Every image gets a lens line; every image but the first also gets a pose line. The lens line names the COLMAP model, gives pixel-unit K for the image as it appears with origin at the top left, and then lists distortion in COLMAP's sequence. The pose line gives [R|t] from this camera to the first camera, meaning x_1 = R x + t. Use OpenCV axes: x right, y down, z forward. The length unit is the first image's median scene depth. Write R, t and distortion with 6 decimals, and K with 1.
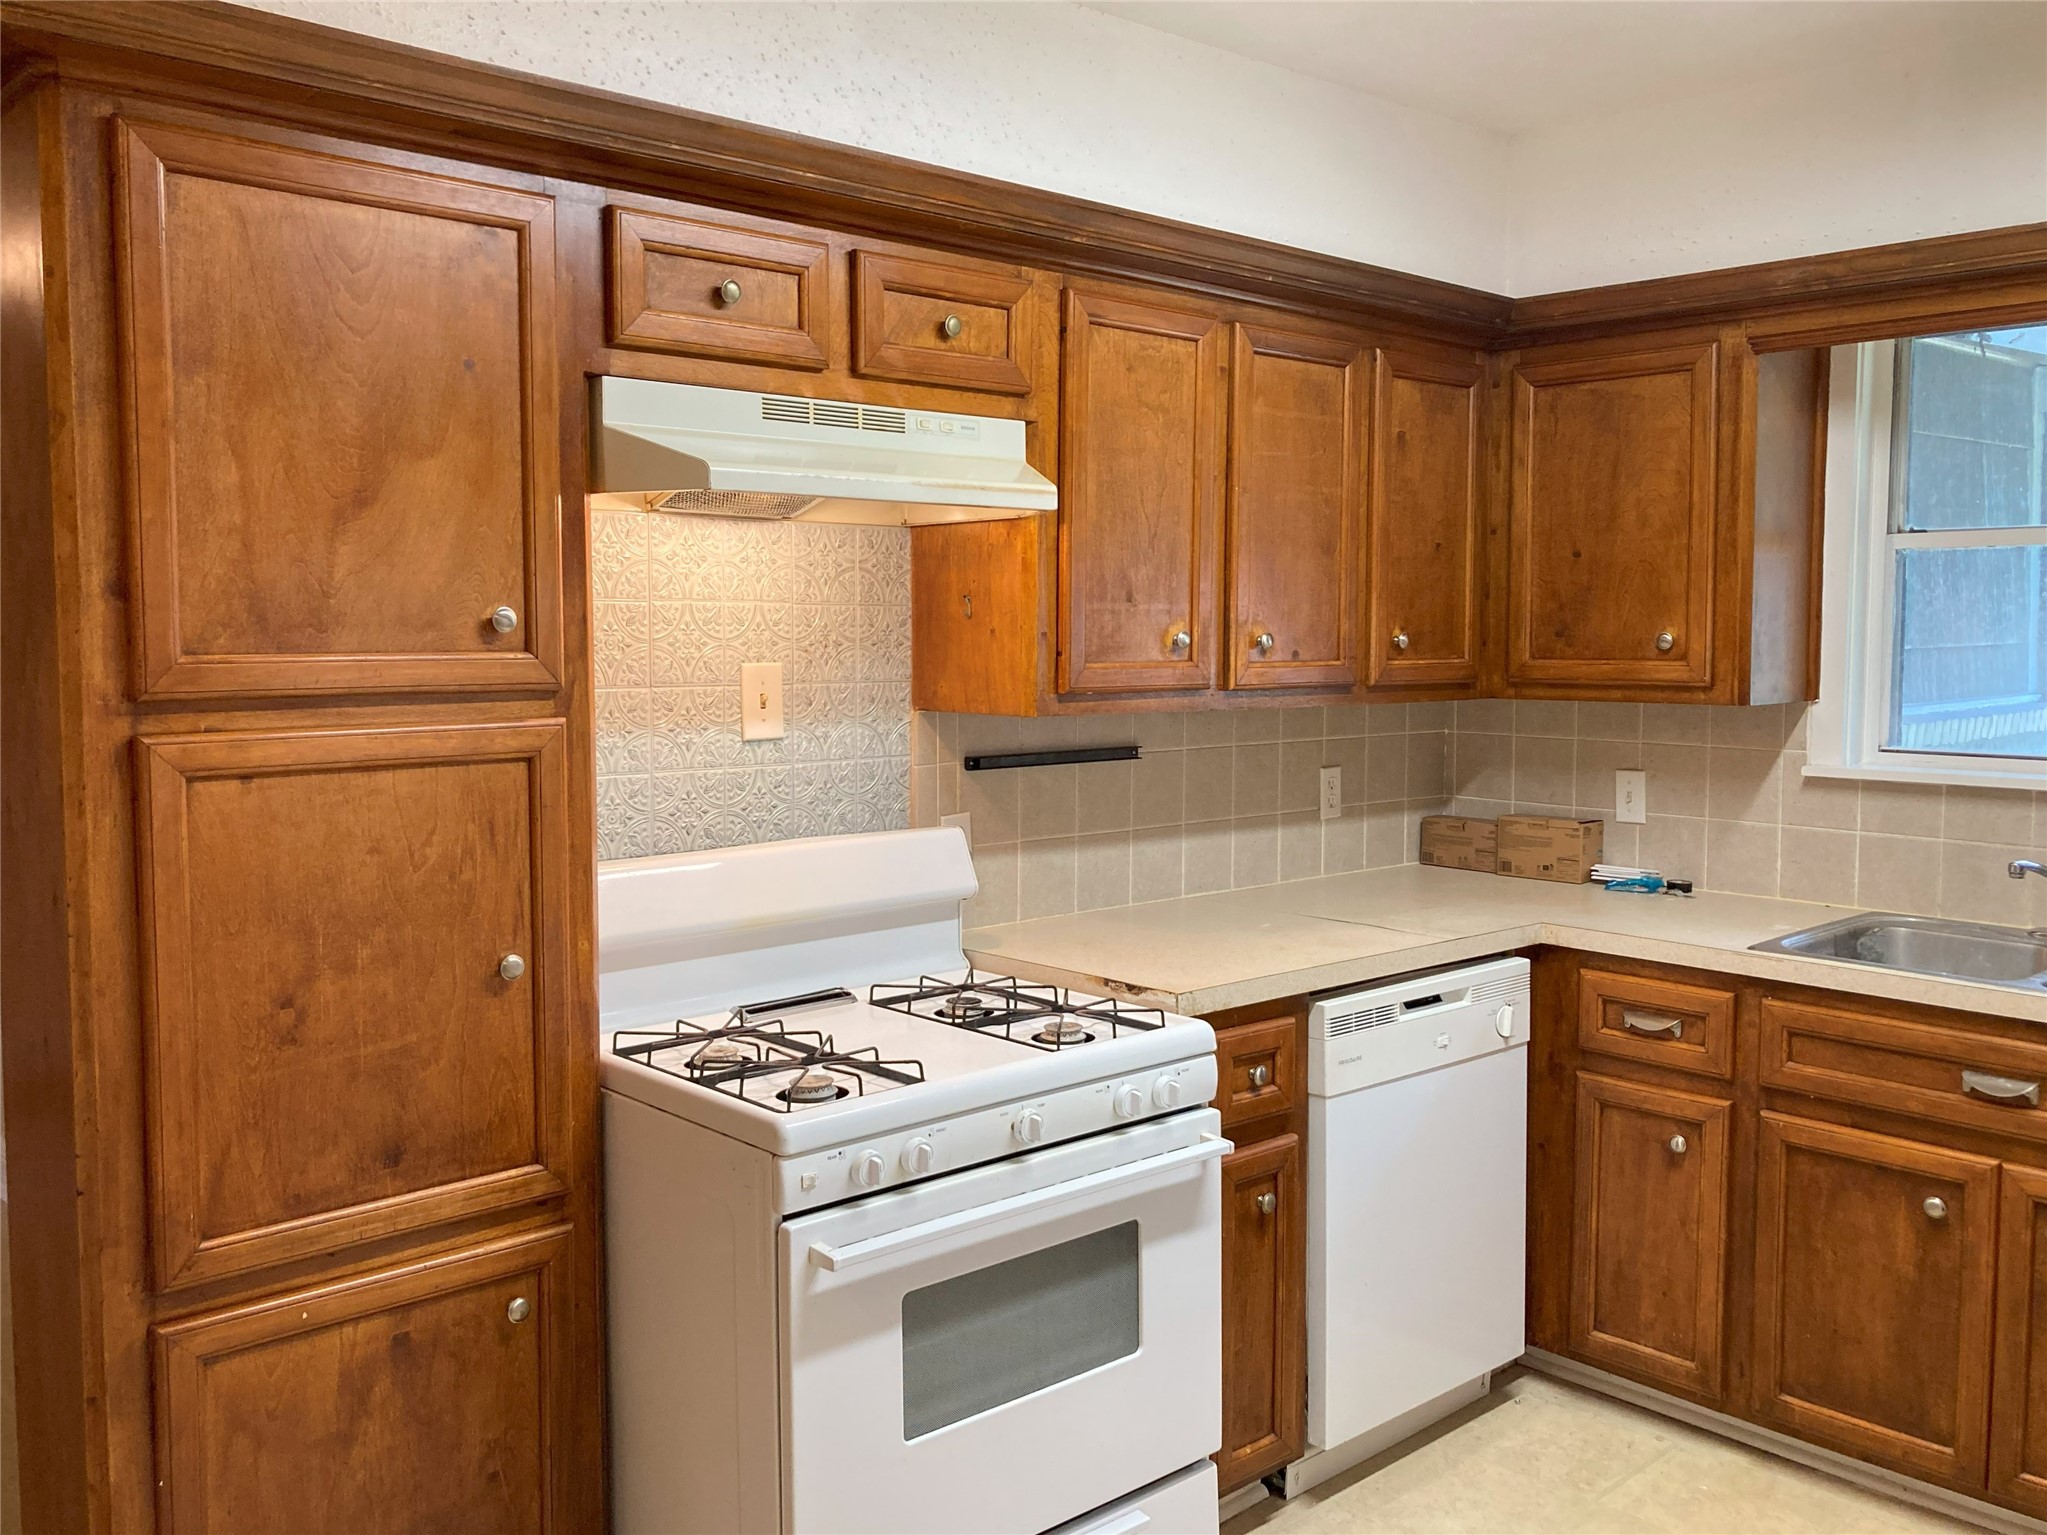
lens RADIAL K [[1760.9, 0, 1023.5], [0, 1760.9, 767.5], [0, 0, 1]] dist [0.016897, 0.006021]
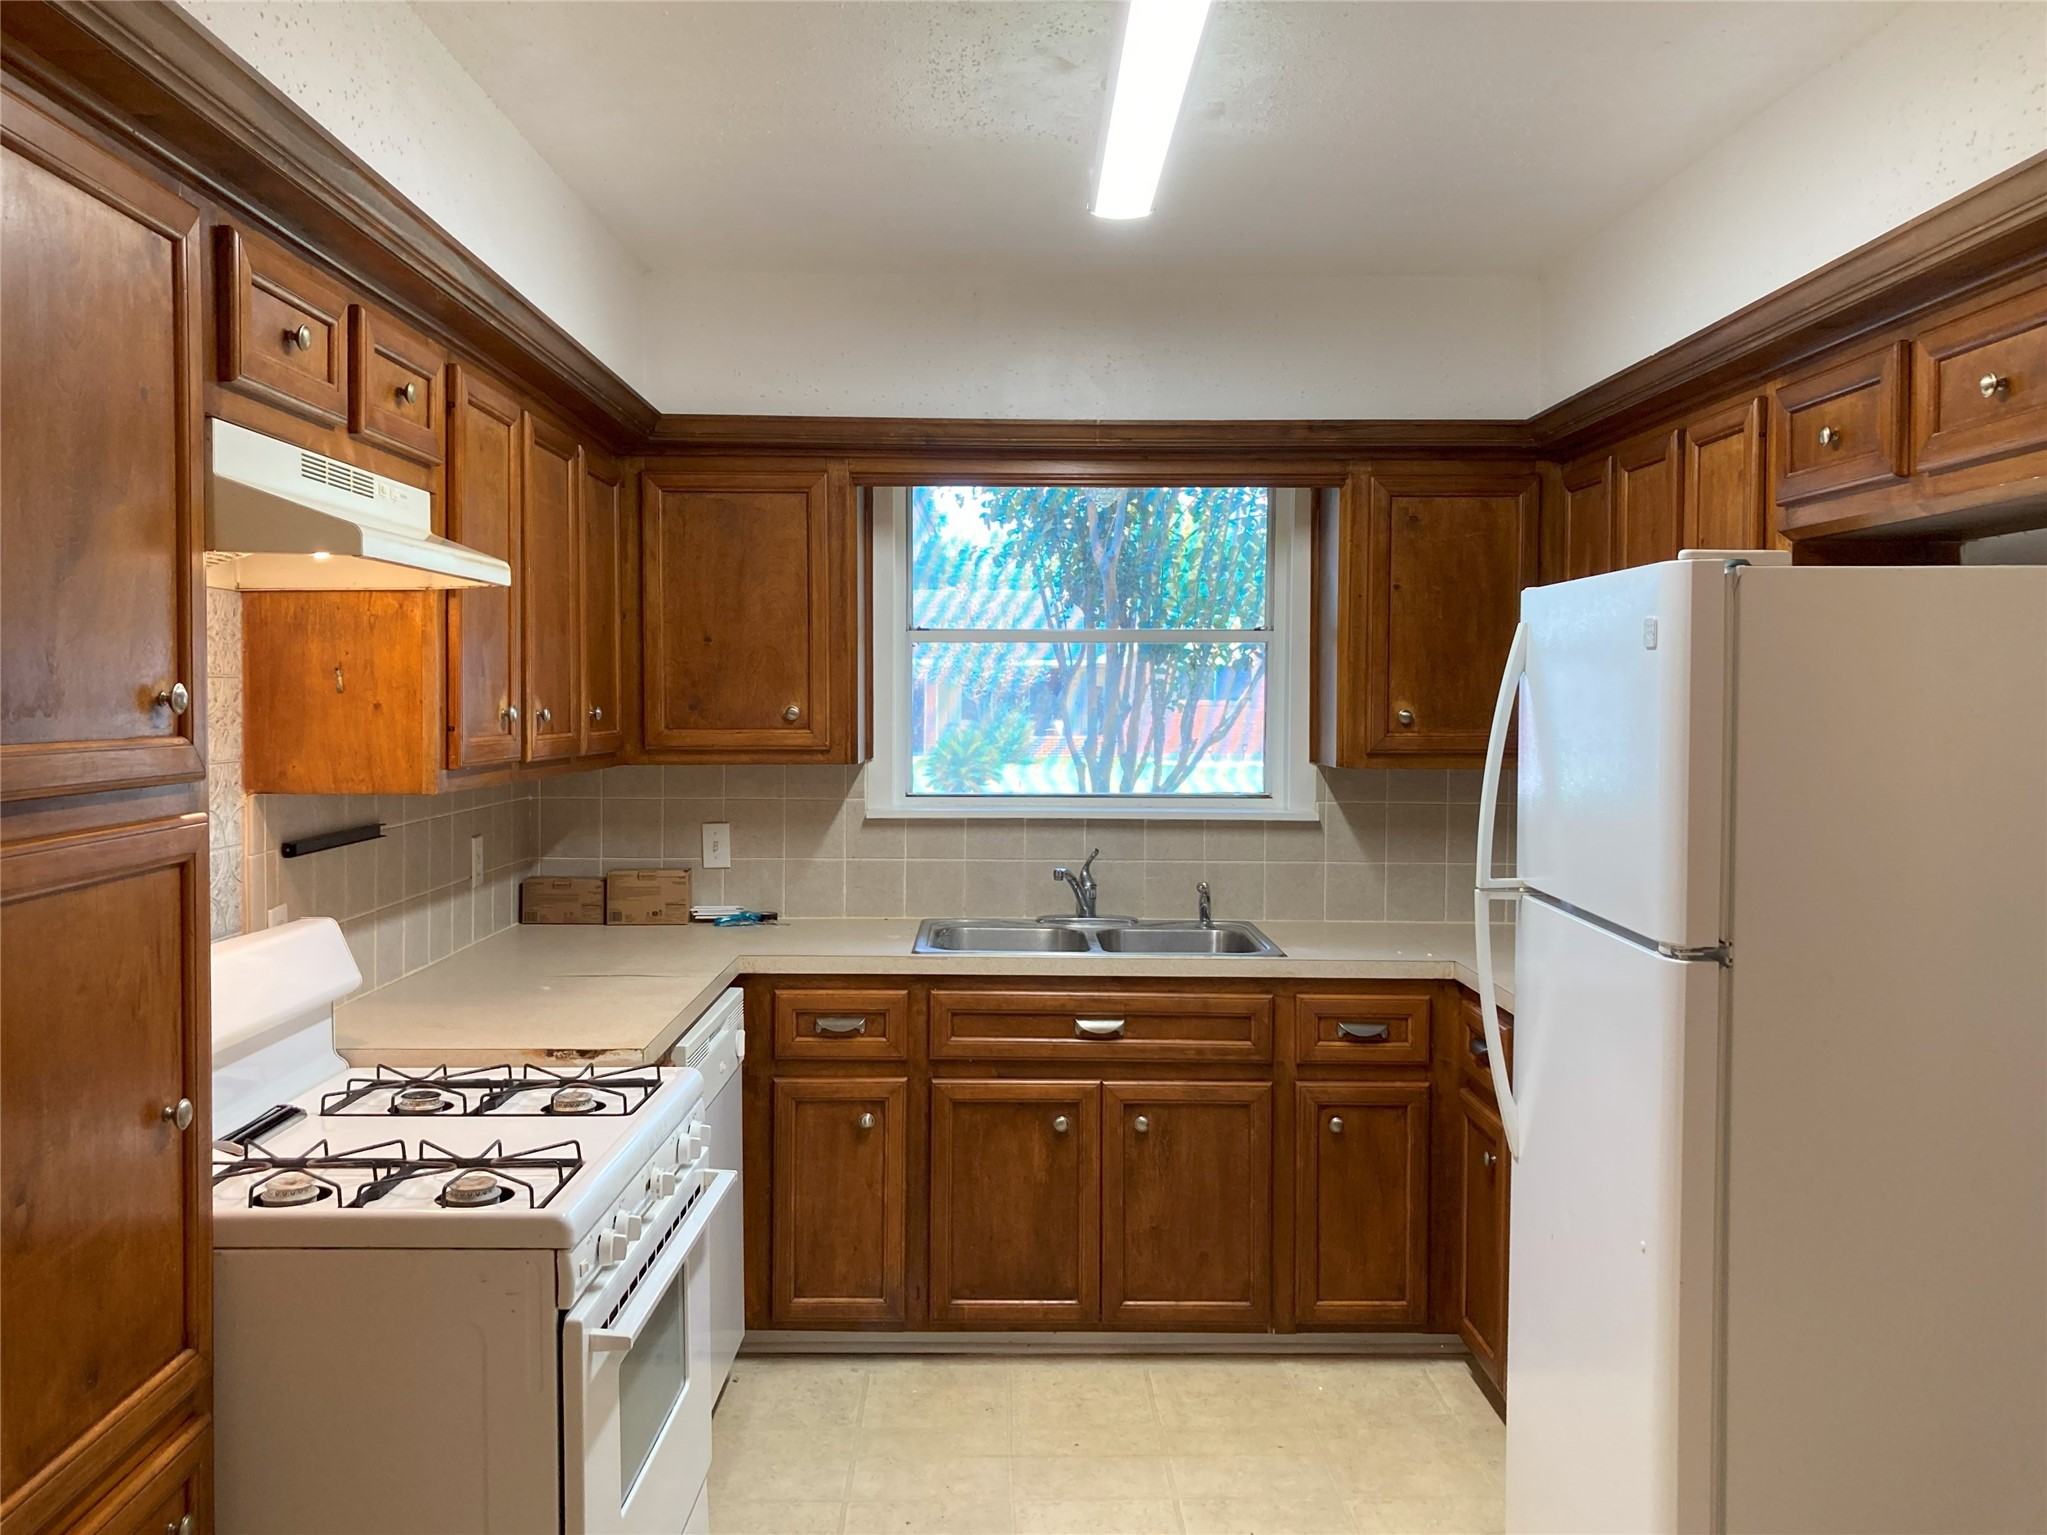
lens RADIAL K [[1671.3, 0, 1023.5], [0, 1671.3, 767.5], [0, 0, 1]] dist [0.129040, -0.367291]
pose [[0.673762, -0.029964, 0.738340, -0.399995], [0.058205, 0.998225, -0.012603, -0.011070], [-0.736652, 0.051466, 0.674311, 0.113882]]
